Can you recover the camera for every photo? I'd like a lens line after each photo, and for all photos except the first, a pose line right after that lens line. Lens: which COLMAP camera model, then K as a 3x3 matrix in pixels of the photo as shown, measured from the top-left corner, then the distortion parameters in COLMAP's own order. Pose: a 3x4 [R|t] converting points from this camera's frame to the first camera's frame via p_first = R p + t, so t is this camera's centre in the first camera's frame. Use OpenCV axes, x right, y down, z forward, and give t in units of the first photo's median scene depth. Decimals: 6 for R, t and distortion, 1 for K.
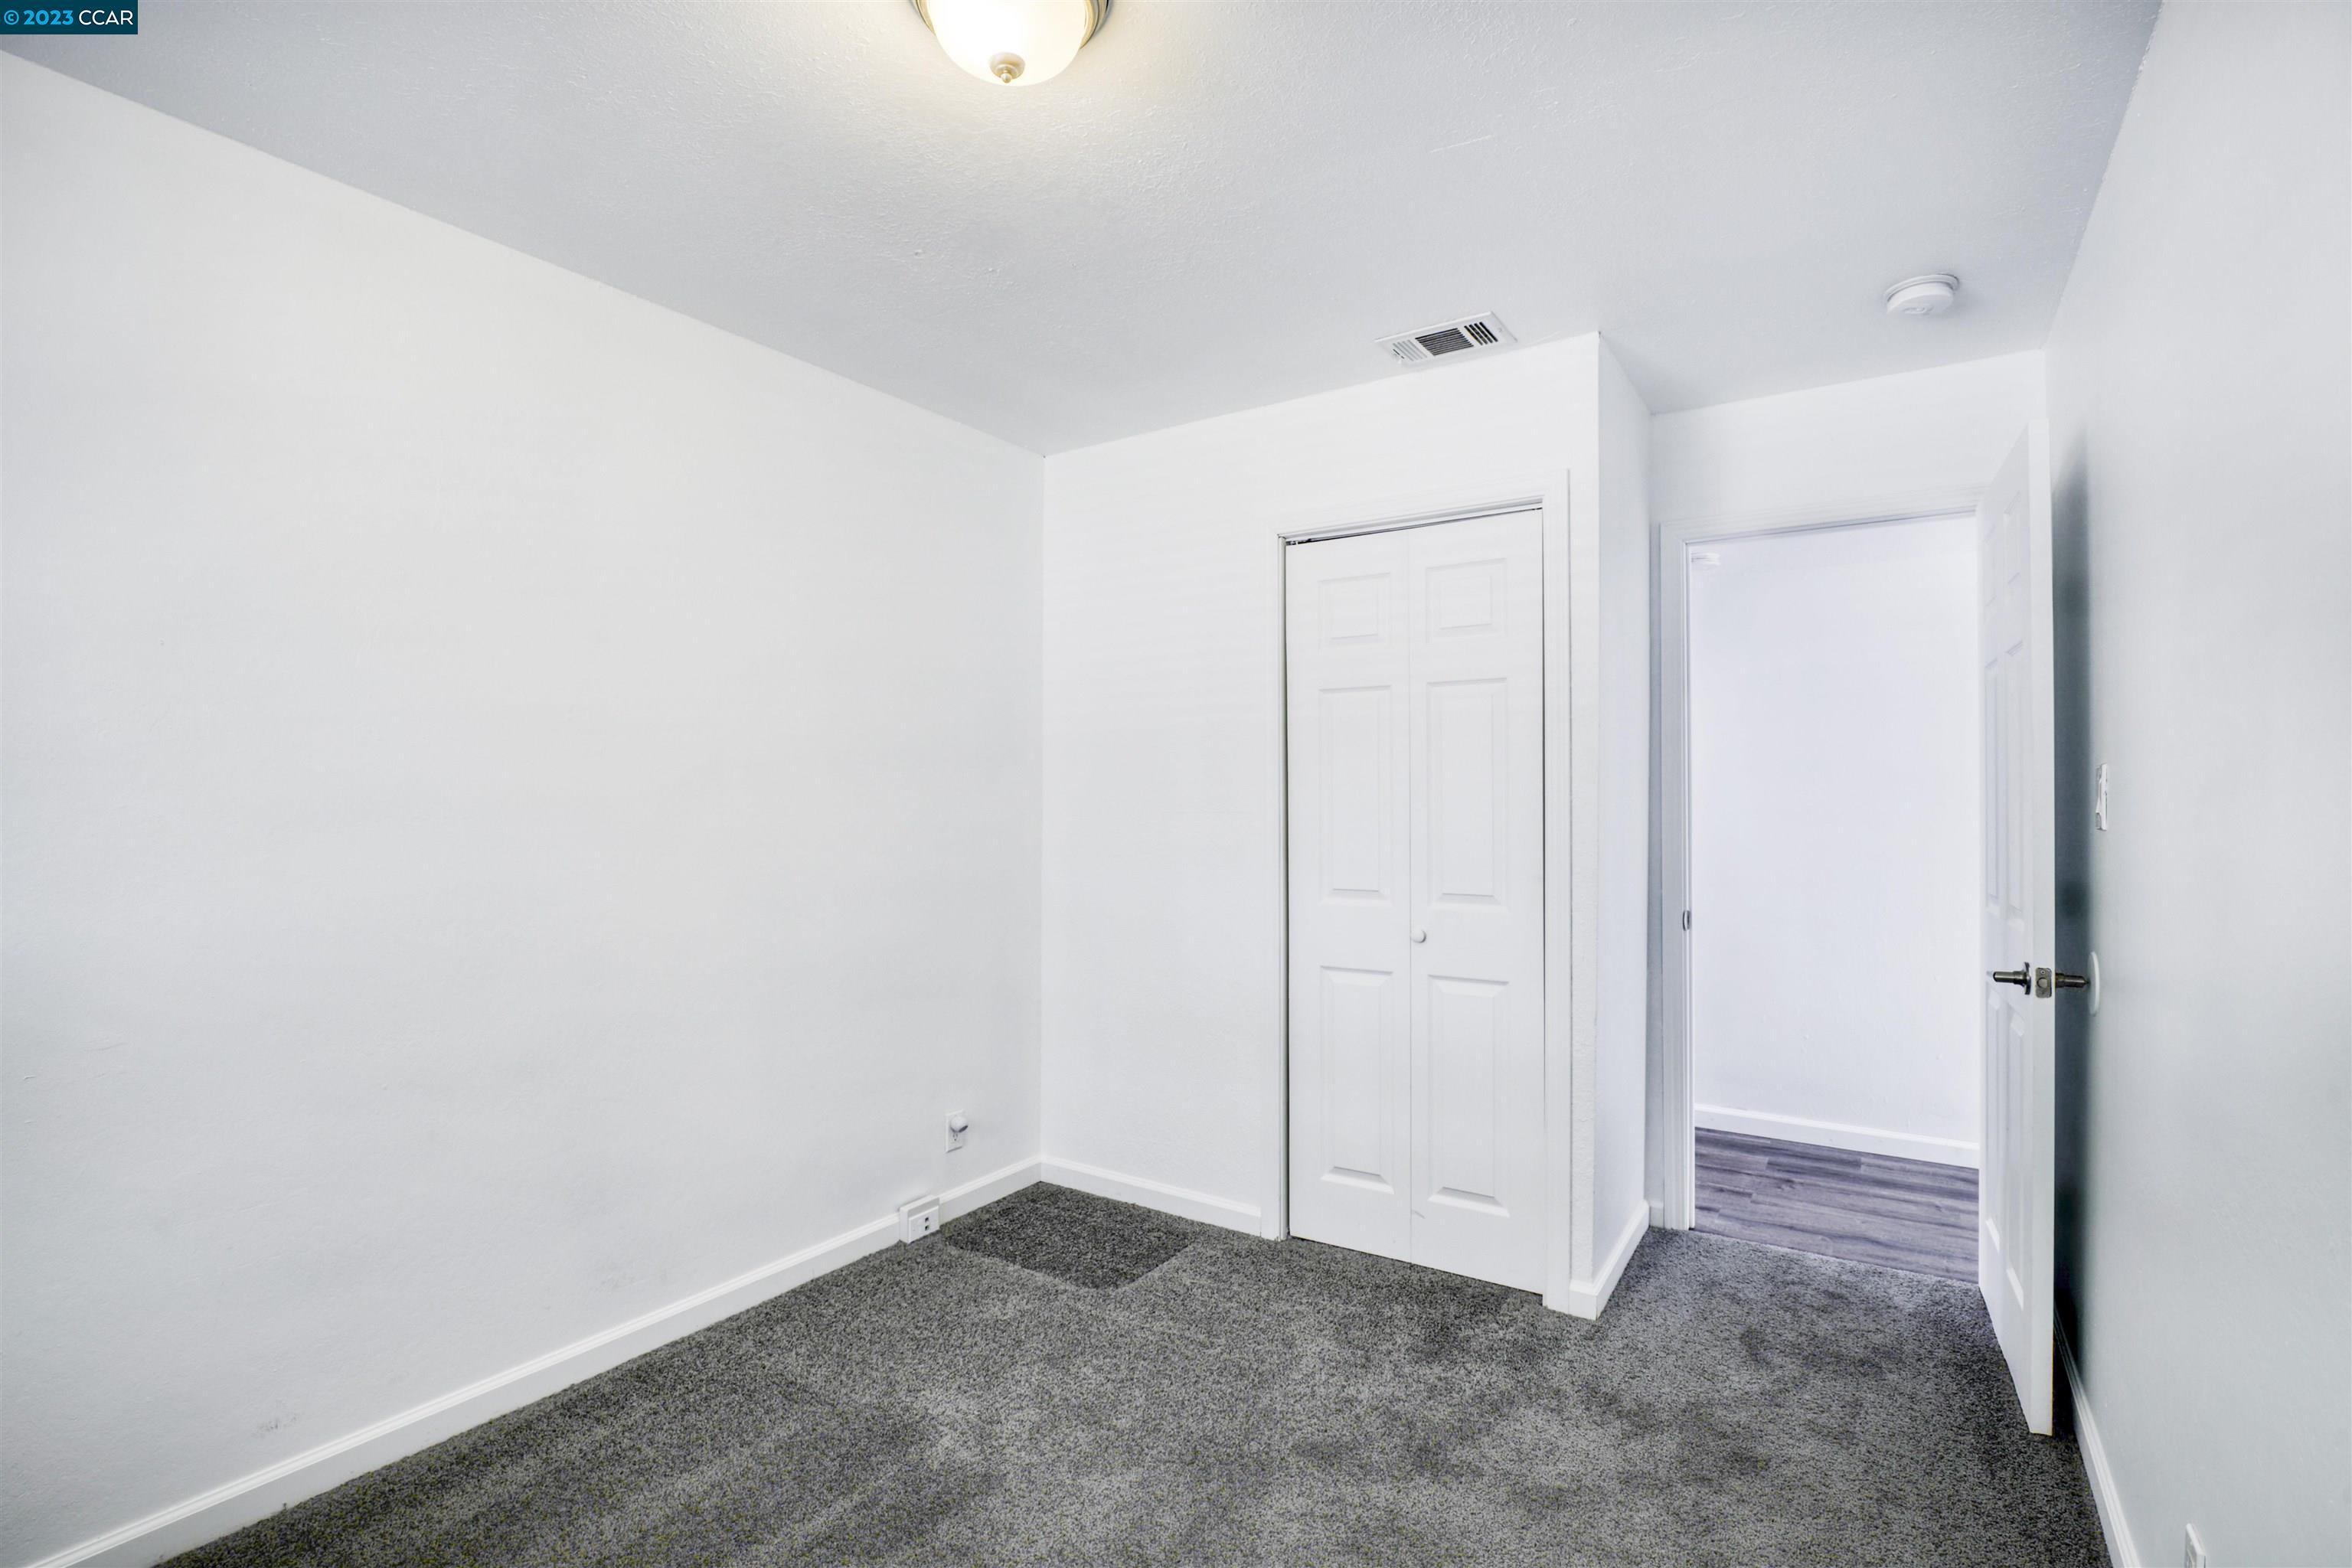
lens RADIAL K [[1077.9, 0, 1175.1], [0, 1077.9, 800.6], [0, 0, 1]] dist [-0.031160, 0.006566]
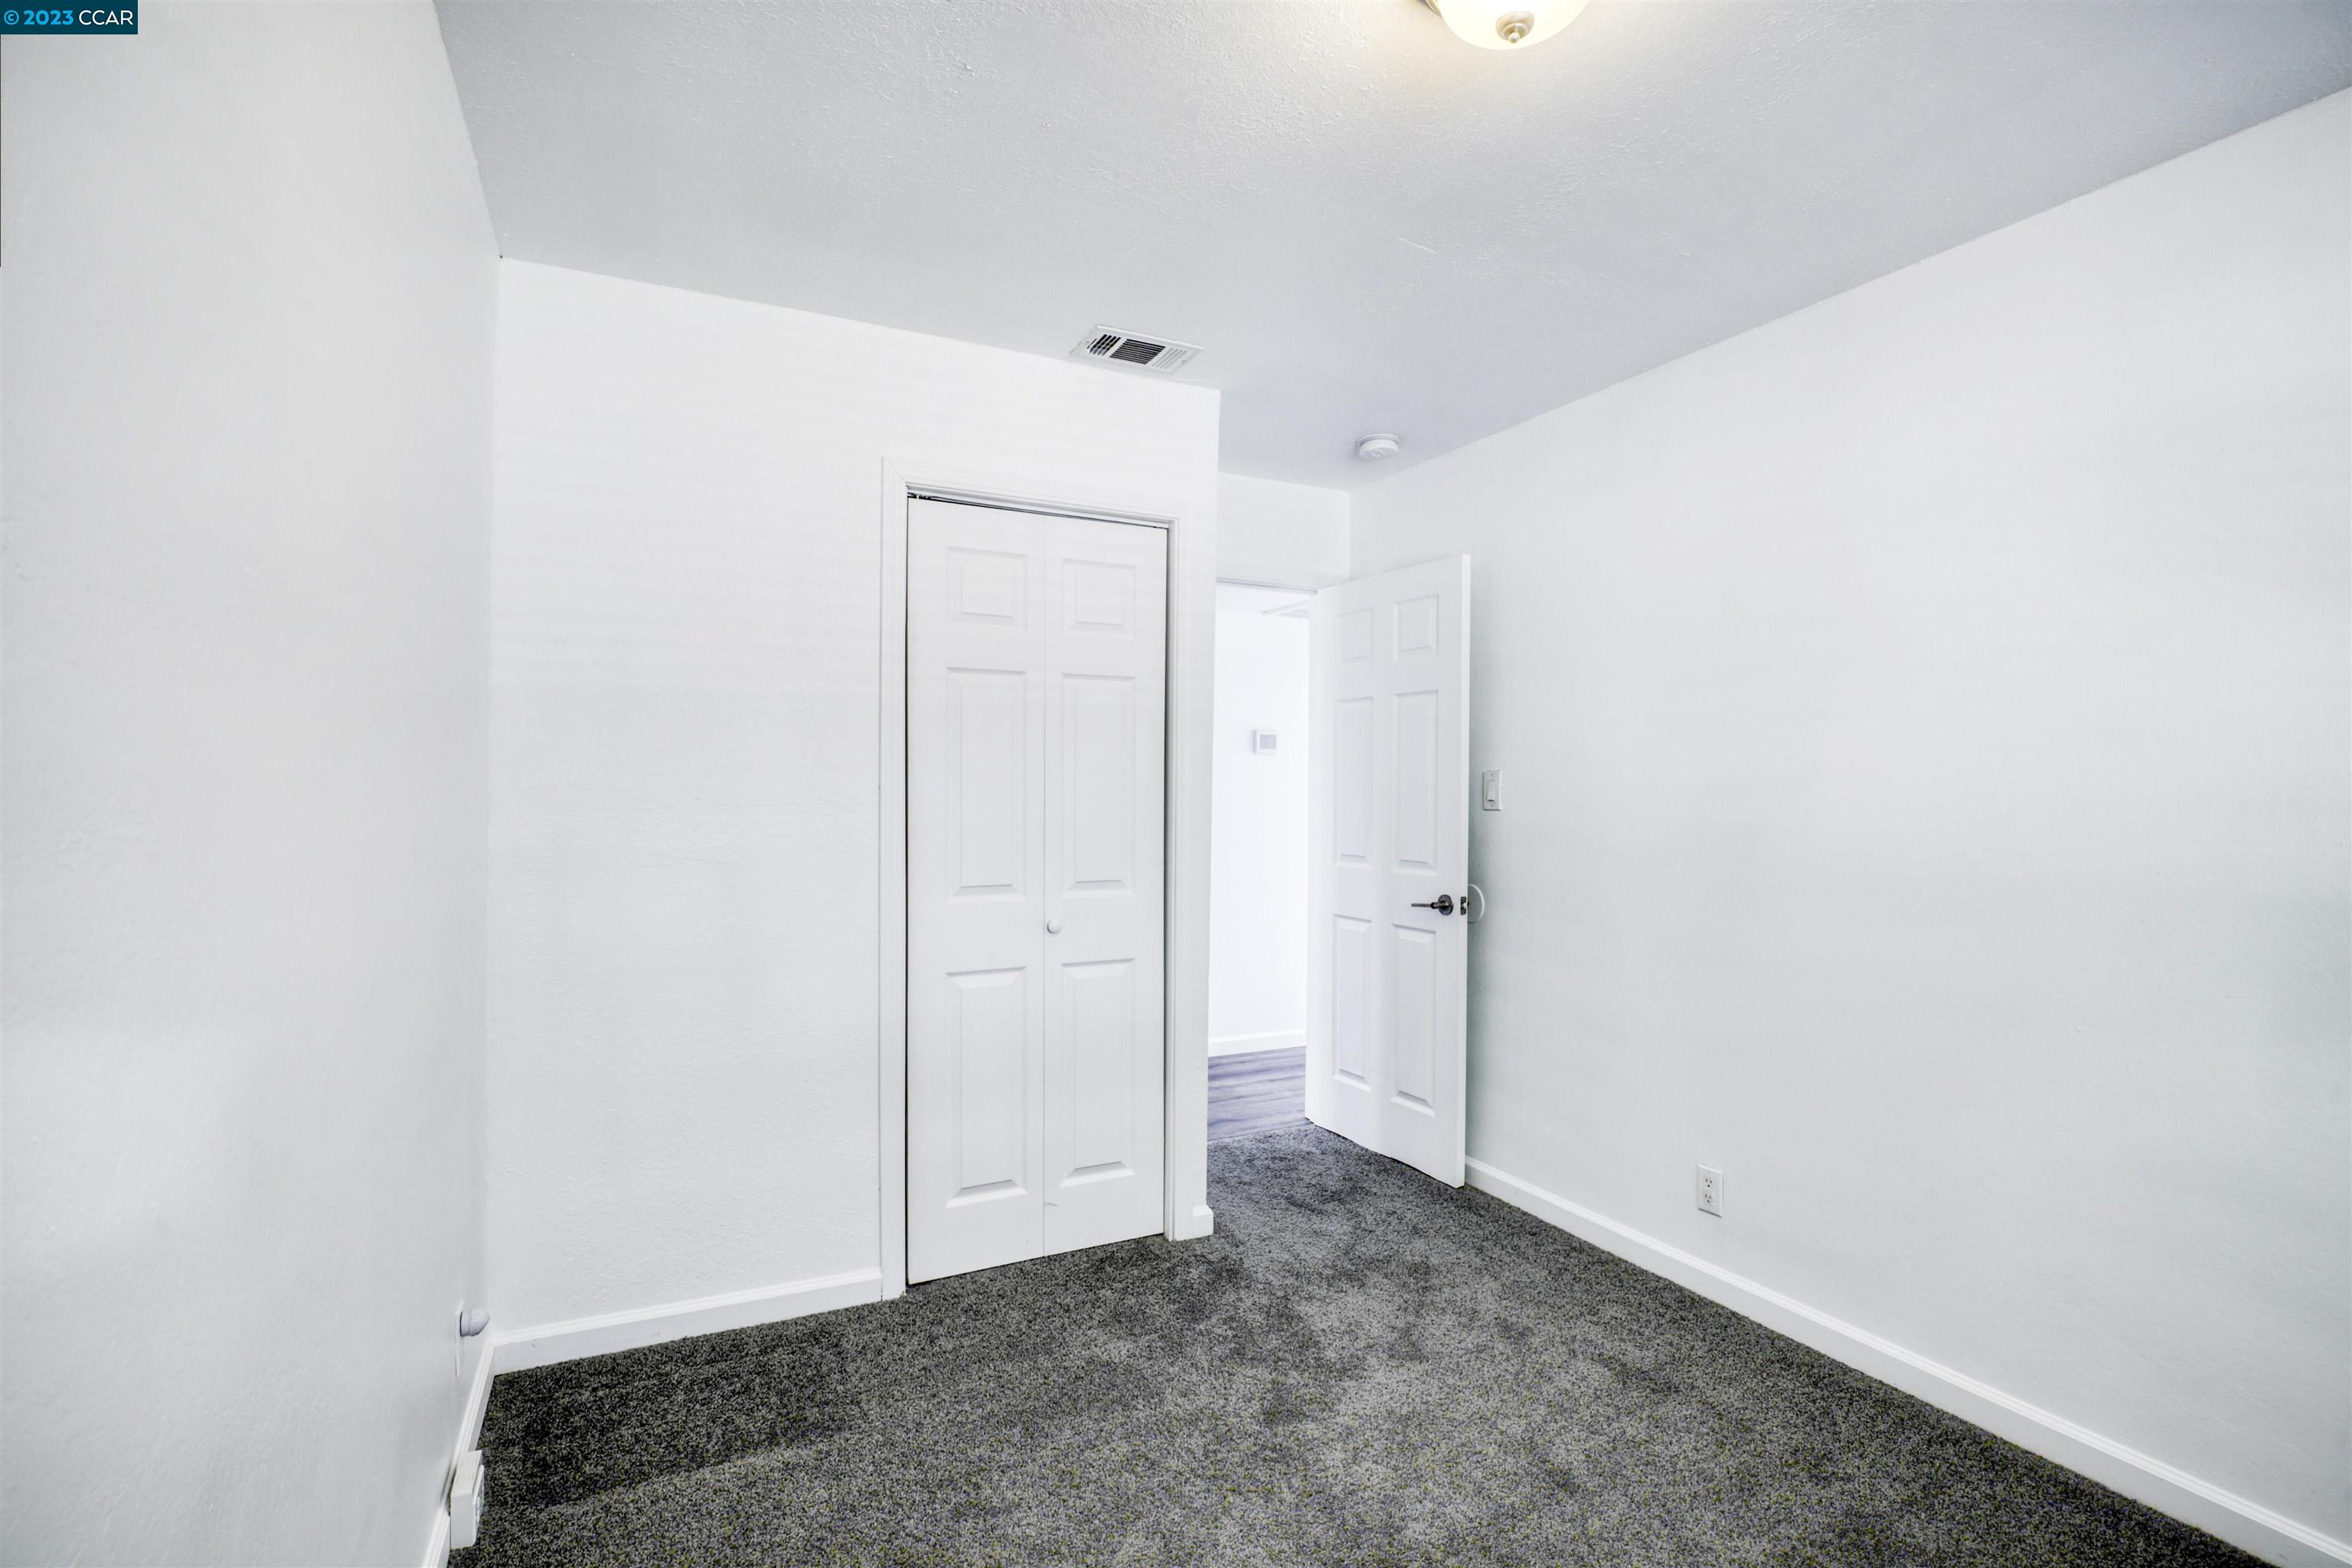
lens RADIAL K [[1077.9, 0, 1176.1], [0, 1077.9, 800.1], [0, 0, 1]] dist [-0.031160, 0.006566]
pose [[0.496545, -0.003194, 0.868005, -0.592919], [-0.004188, 0.999973, 0.006075, 0.002242], [-0.868001, -0.006652, 0.496518, 0.411985]]
